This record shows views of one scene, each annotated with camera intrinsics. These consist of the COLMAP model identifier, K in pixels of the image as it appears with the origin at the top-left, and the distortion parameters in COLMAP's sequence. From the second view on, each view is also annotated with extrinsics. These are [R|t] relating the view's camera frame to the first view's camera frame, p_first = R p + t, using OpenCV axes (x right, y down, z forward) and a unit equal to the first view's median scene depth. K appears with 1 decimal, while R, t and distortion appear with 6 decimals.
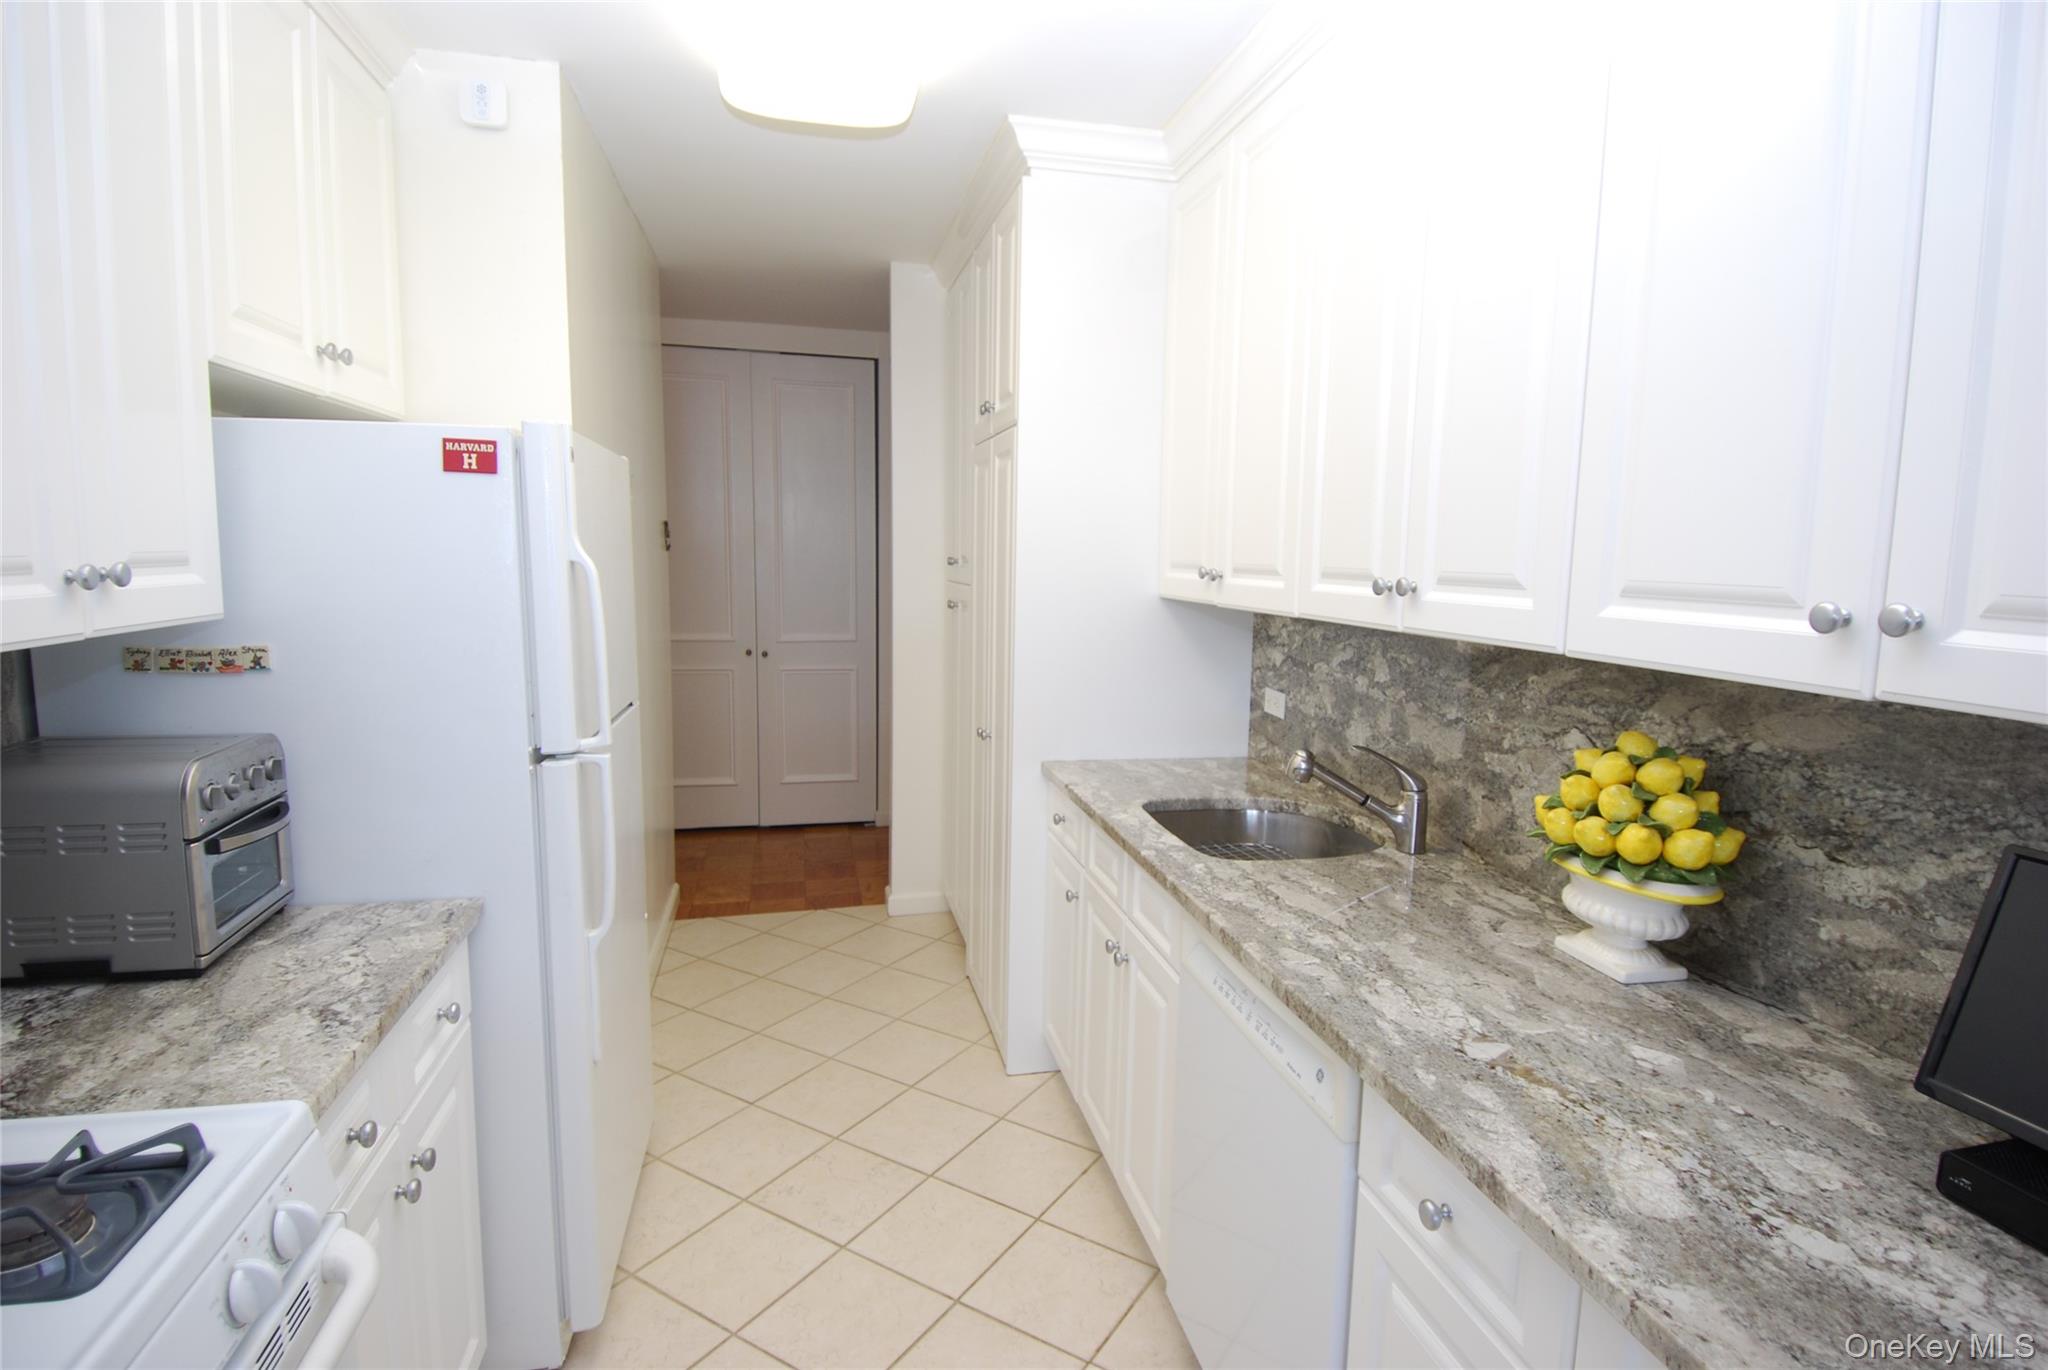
lens RADIAL K [[1060.0, 0, 1025.2], [0, 1060.0, 674.6], [0, 0, 1]] dist [0.031094, -0.040408]
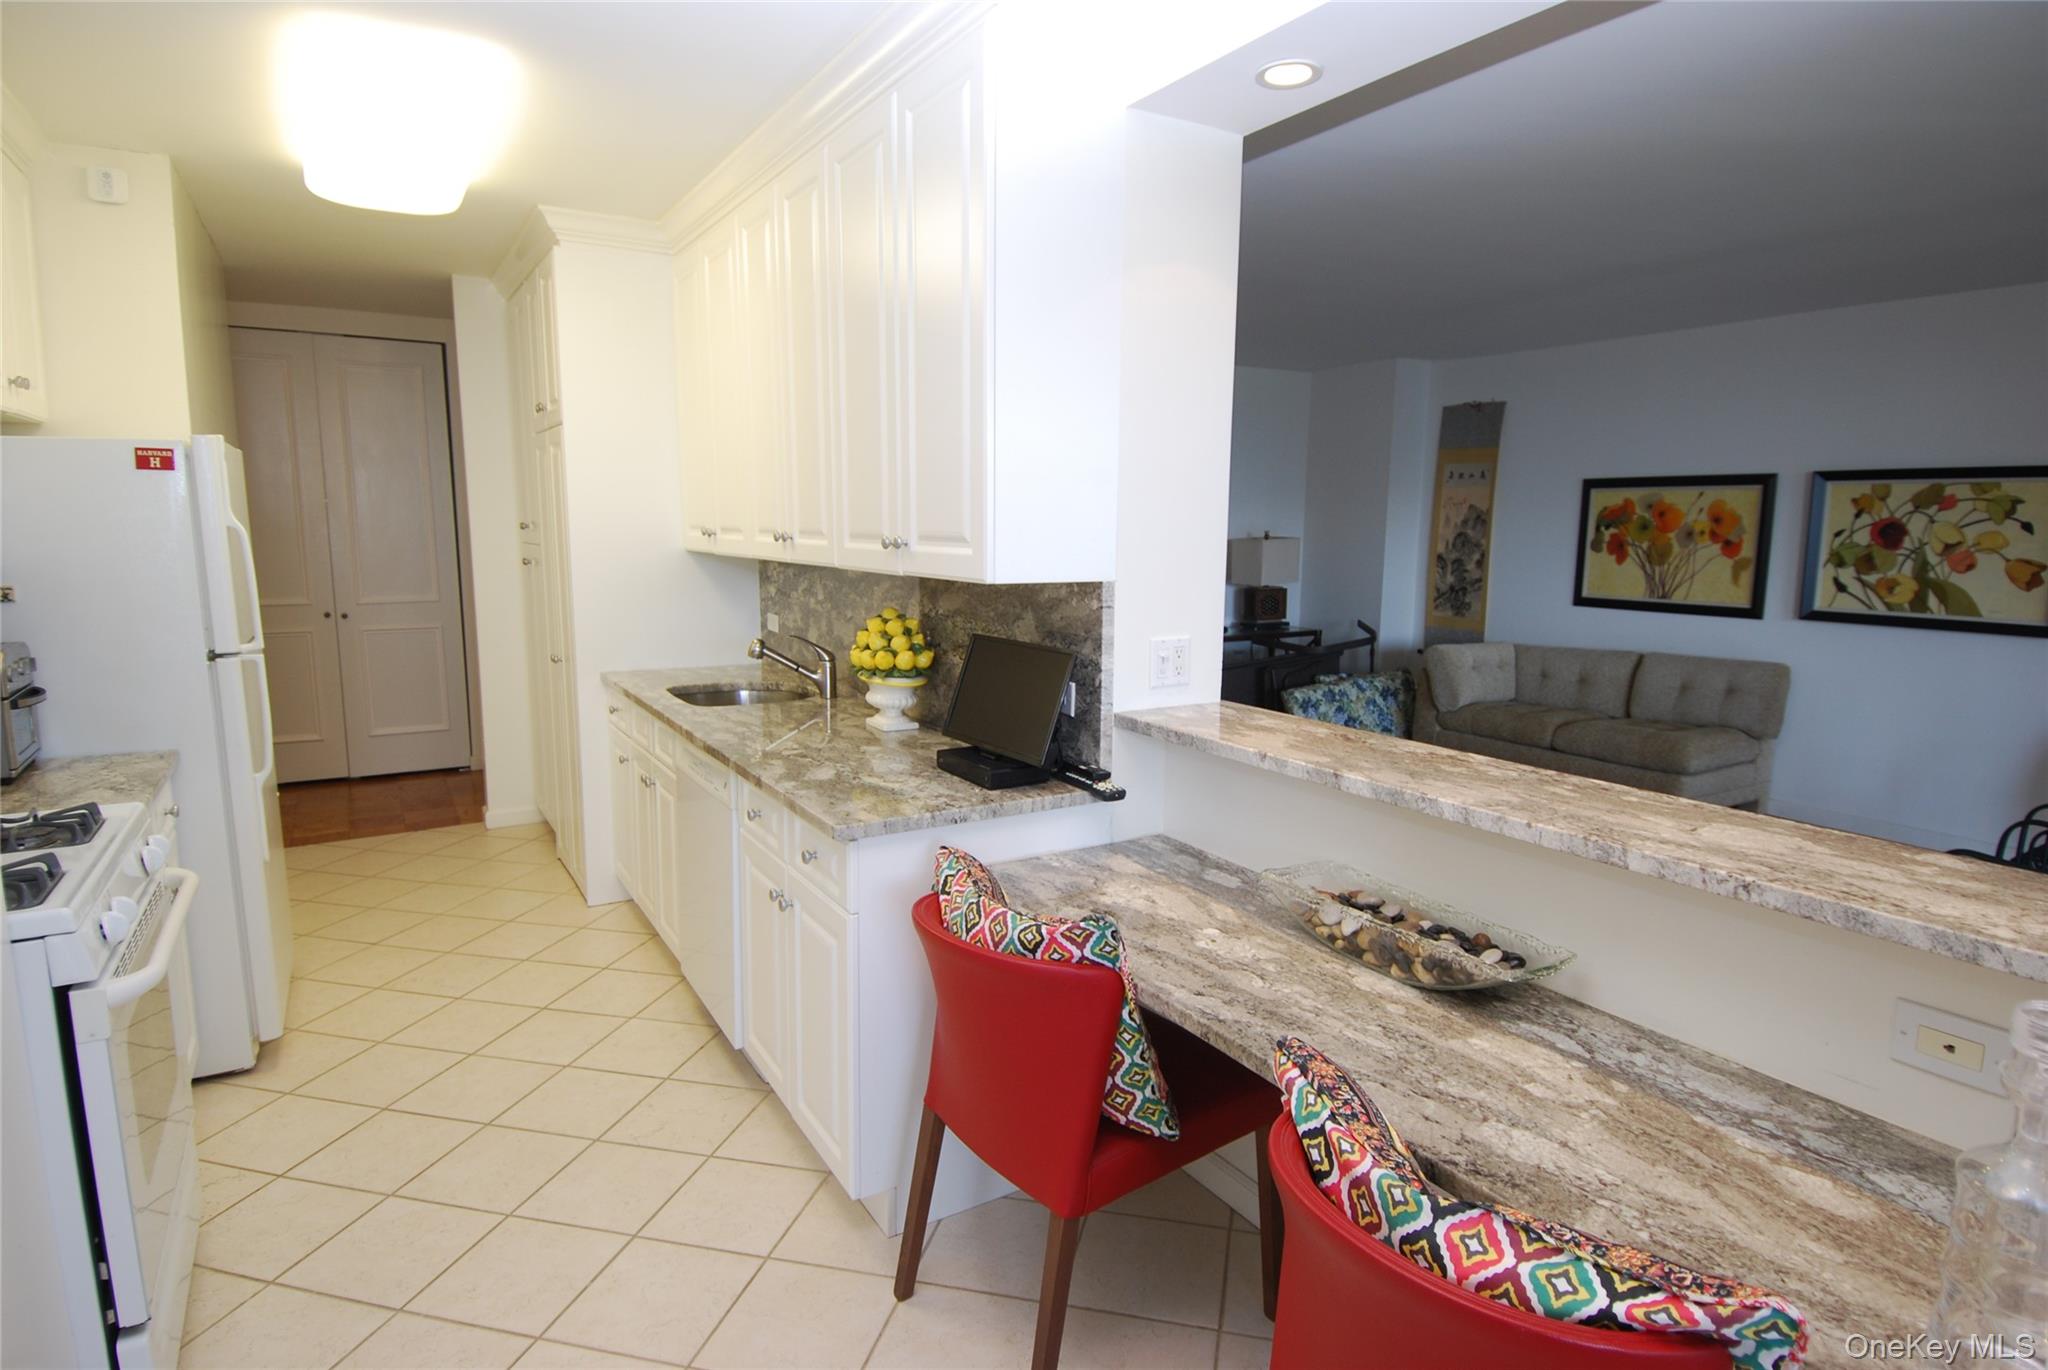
lens RADIAL K [[1060.0, 0, 1025.2], [0, 1060.0, 674.6], [0, 0, 1]] dist [0.031094, -0.040408]
pose [[0.940494, -0.056902, 0.335014, 0.081377], [0.046223, 0.998139, 0.039771, 0.064182], [-0.336653, -0.021919, 0.941374, -0.542336]]
